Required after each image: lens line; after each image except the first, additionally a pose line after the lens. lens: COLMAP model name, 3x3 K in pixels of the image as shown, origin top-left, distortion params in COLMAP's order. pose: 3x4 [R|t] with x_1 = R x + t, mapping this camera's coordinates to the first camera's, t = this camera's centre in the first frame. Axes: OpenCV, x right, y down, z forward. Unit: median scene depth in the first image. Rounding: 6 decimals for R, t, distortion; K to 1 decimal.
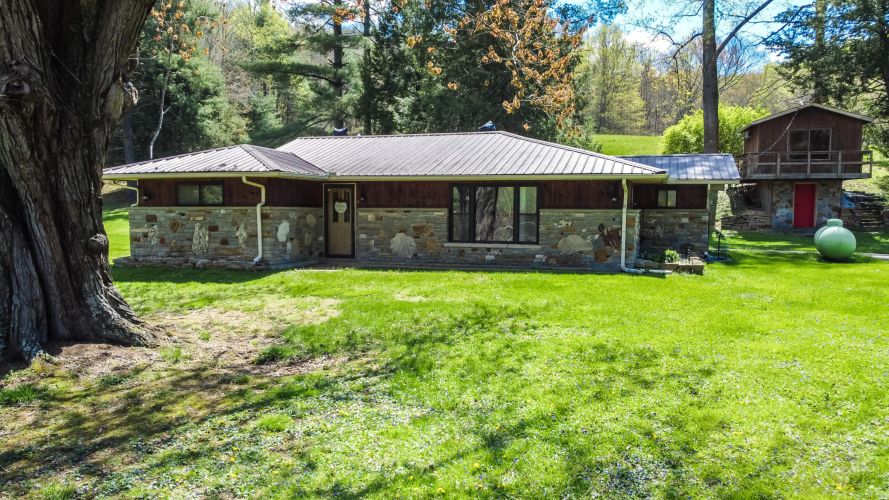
lens RADIAL K [[668.6, 0, 444.5], [0, 668.6, 250.0], [0, 0, 1]] dist [-0.001802, -0.002695]
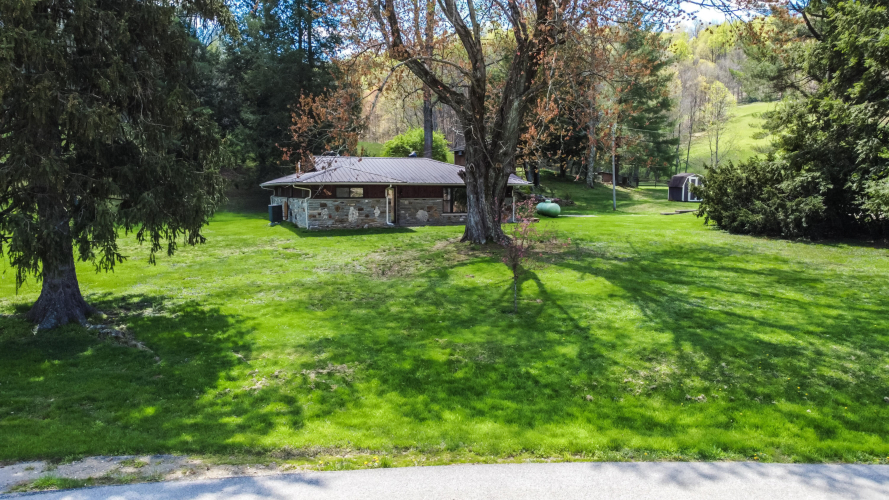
lens RADIAL K [[668.6, 0, 444.5], [0, 668.6, 250.0], [0, 0, 1]] dist [-0.001802, -0.002695]
pose [[0.777016, -0.059627, 0.626650, -1.455882], [0.040116, 0.998171, 0.045237, 0.009119], [-0.628201, -0.010011, 0.777987, -0.749582]]
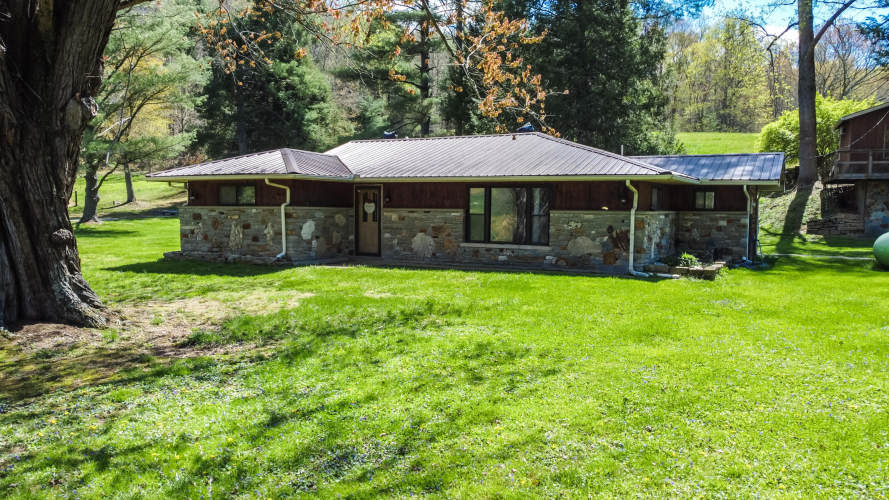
lens RADIAL K [[668.6, 0, 444.5], [0, 668.6, 250.0], [0, 0, 1]] dist [-0.001802, -0.002695]
pose [[0.983308, 0.016519, -0.181195, 0.171450], [-0.016739, 0.999860, 0.000314, 0.000310], [0.181175, 0.002724, 0.983447, -0.008608]]
